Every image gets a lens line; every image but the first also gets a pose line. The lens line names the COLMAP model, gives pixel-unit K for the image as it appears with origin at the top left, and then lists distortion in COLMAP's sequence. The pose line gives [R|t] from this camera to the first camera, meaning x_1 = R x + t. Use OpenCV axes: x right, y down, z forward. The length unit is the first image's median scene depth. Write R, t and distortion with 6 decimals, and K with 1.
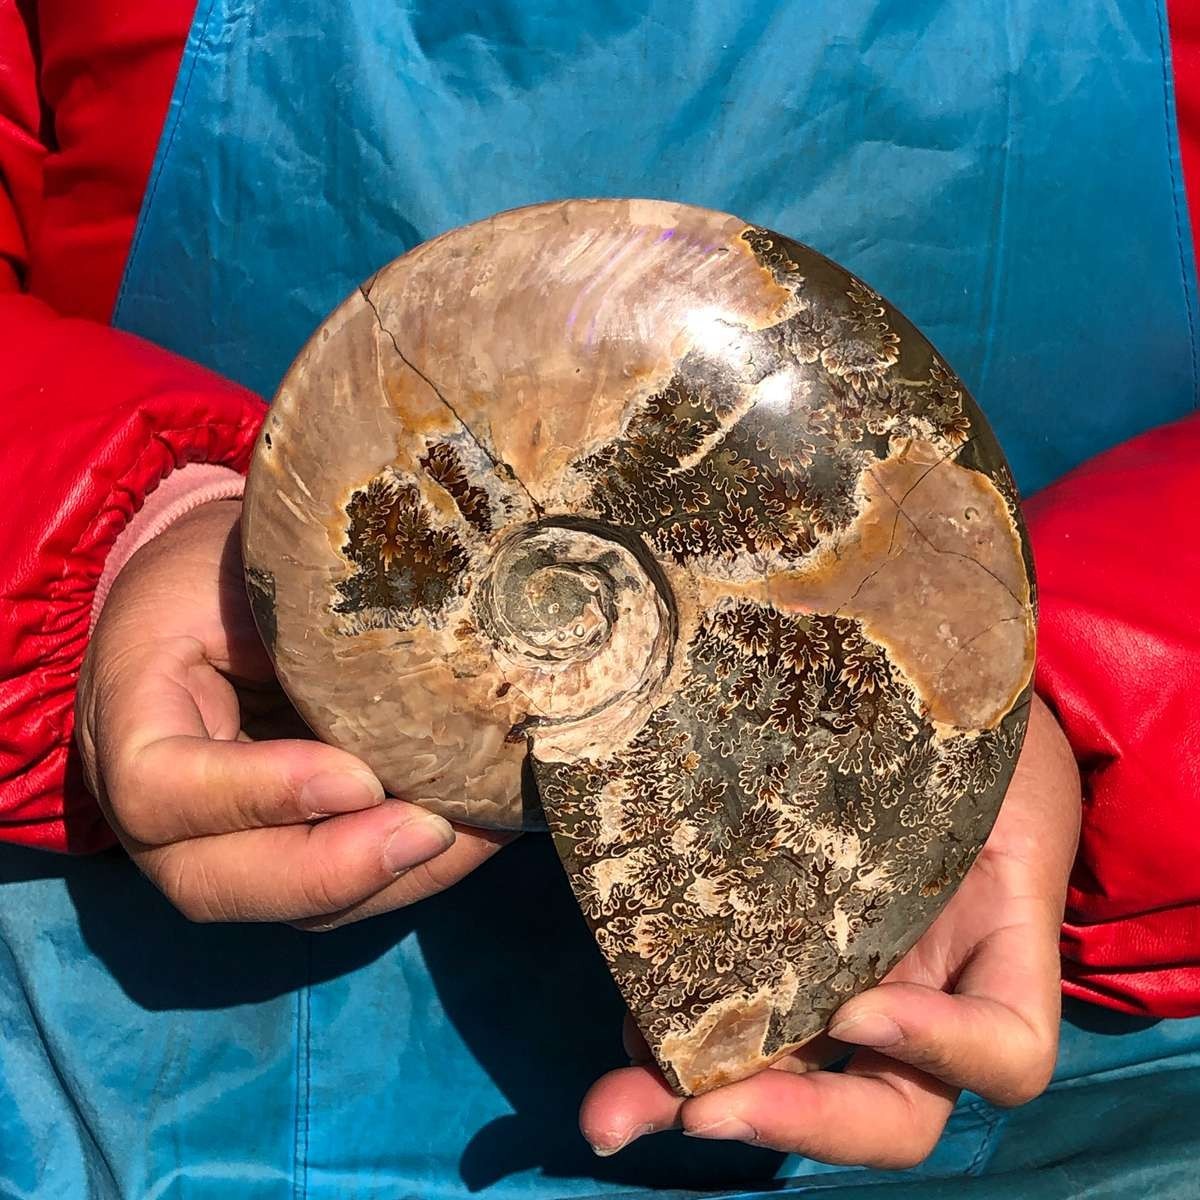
lens RADIAL K [[2357.9, 0, 618.1], [0, 2357.9, 582.0], [0, 0, 1]] dist [0.319610, -2.025130]
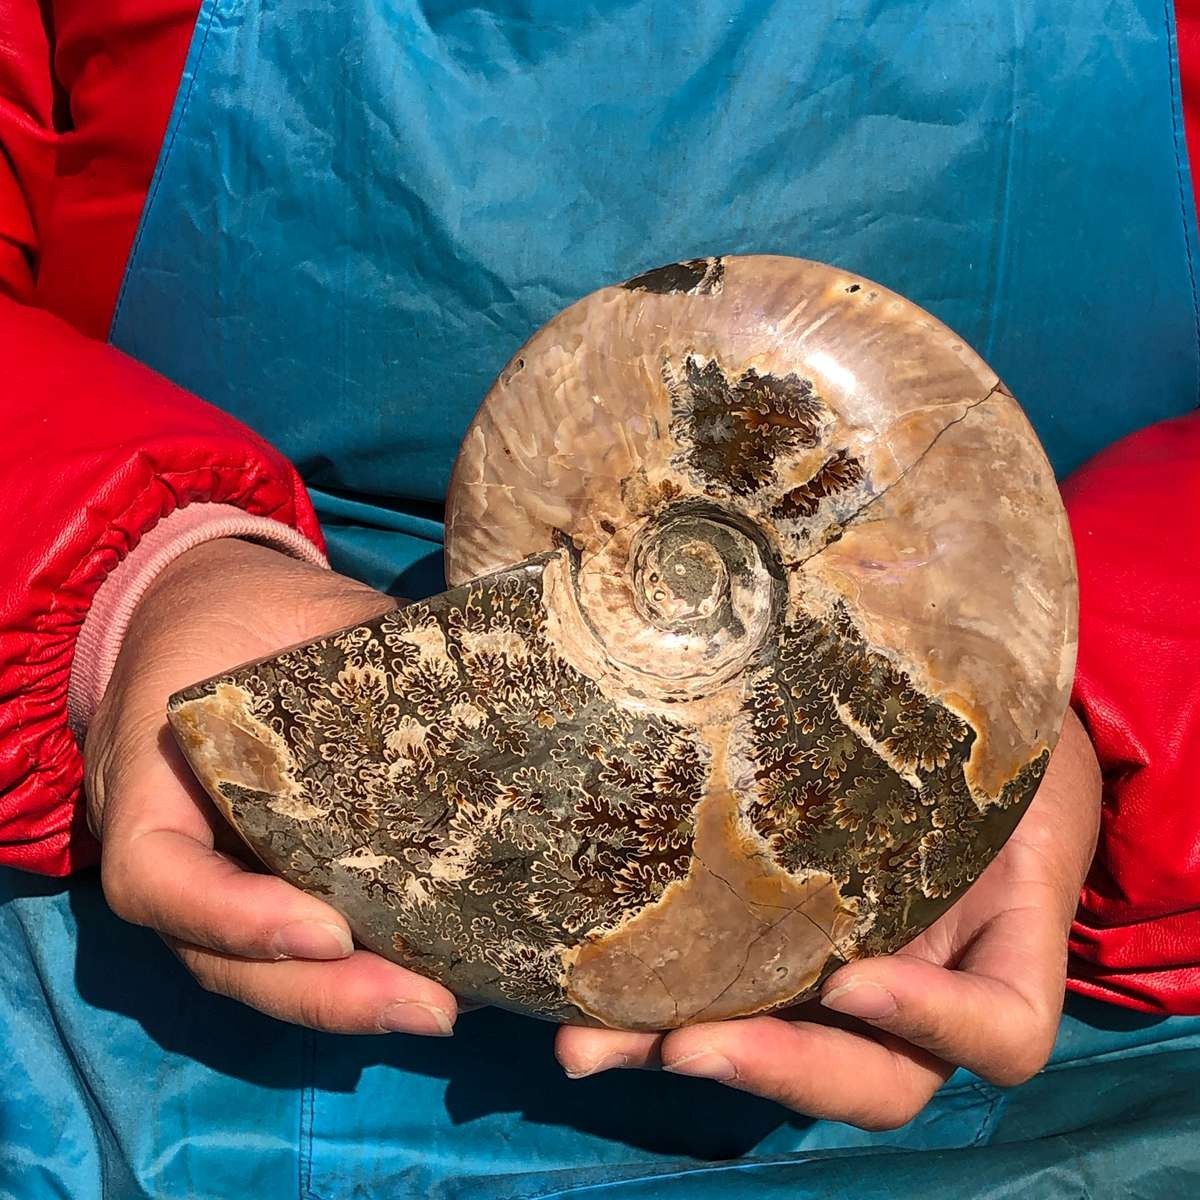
lens RADIAL K [[2357.9, 0, 618.1], [0, 2357.9, 582.0], [0, 0, 1]] dist [0.319610, -2.025130]
pose [[0.002555, 0.986851, 0.161611, -0.188611], [-0.979386, 0.035112, -0.198921, 0.242690], [-0.201980, -0.157771, 0.966598, 0.033565]]
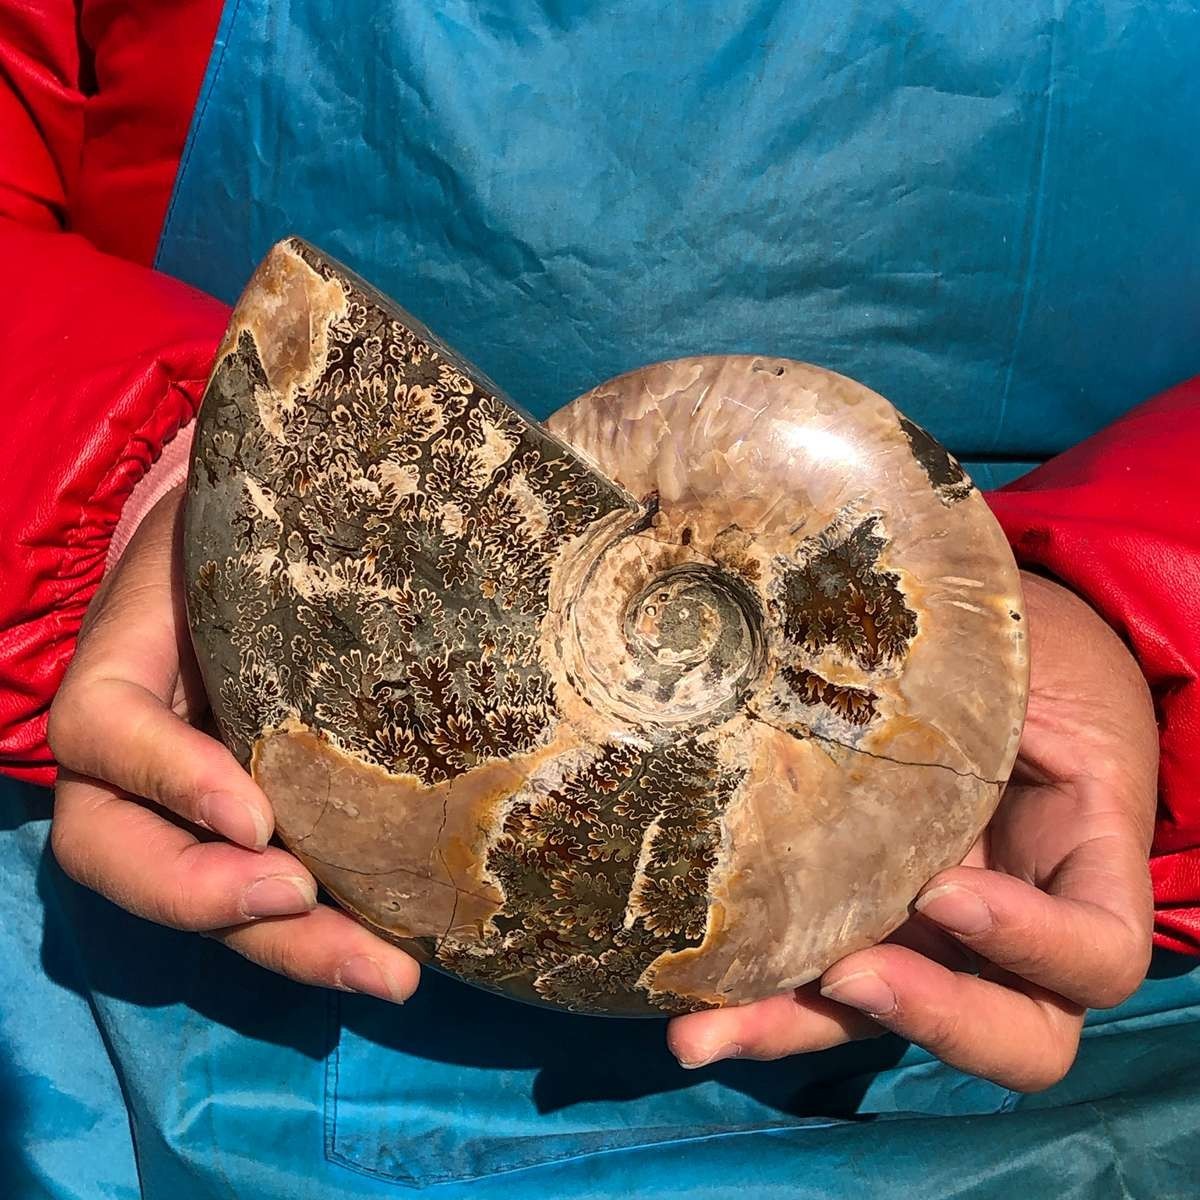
lens RADIAL K [[2357.9, 0, 618.1], [0, 2357.9, 582.0], [0, 0, 1]] dist [0.319610, -2.025130]
pose [[-0.847242, 0.503458, 0.169440, -0.183582], [-0.529717, -0.776858, -0.340428, 0.385212], [-0.039760, -0.378180, 0.924878, 0.083435]]
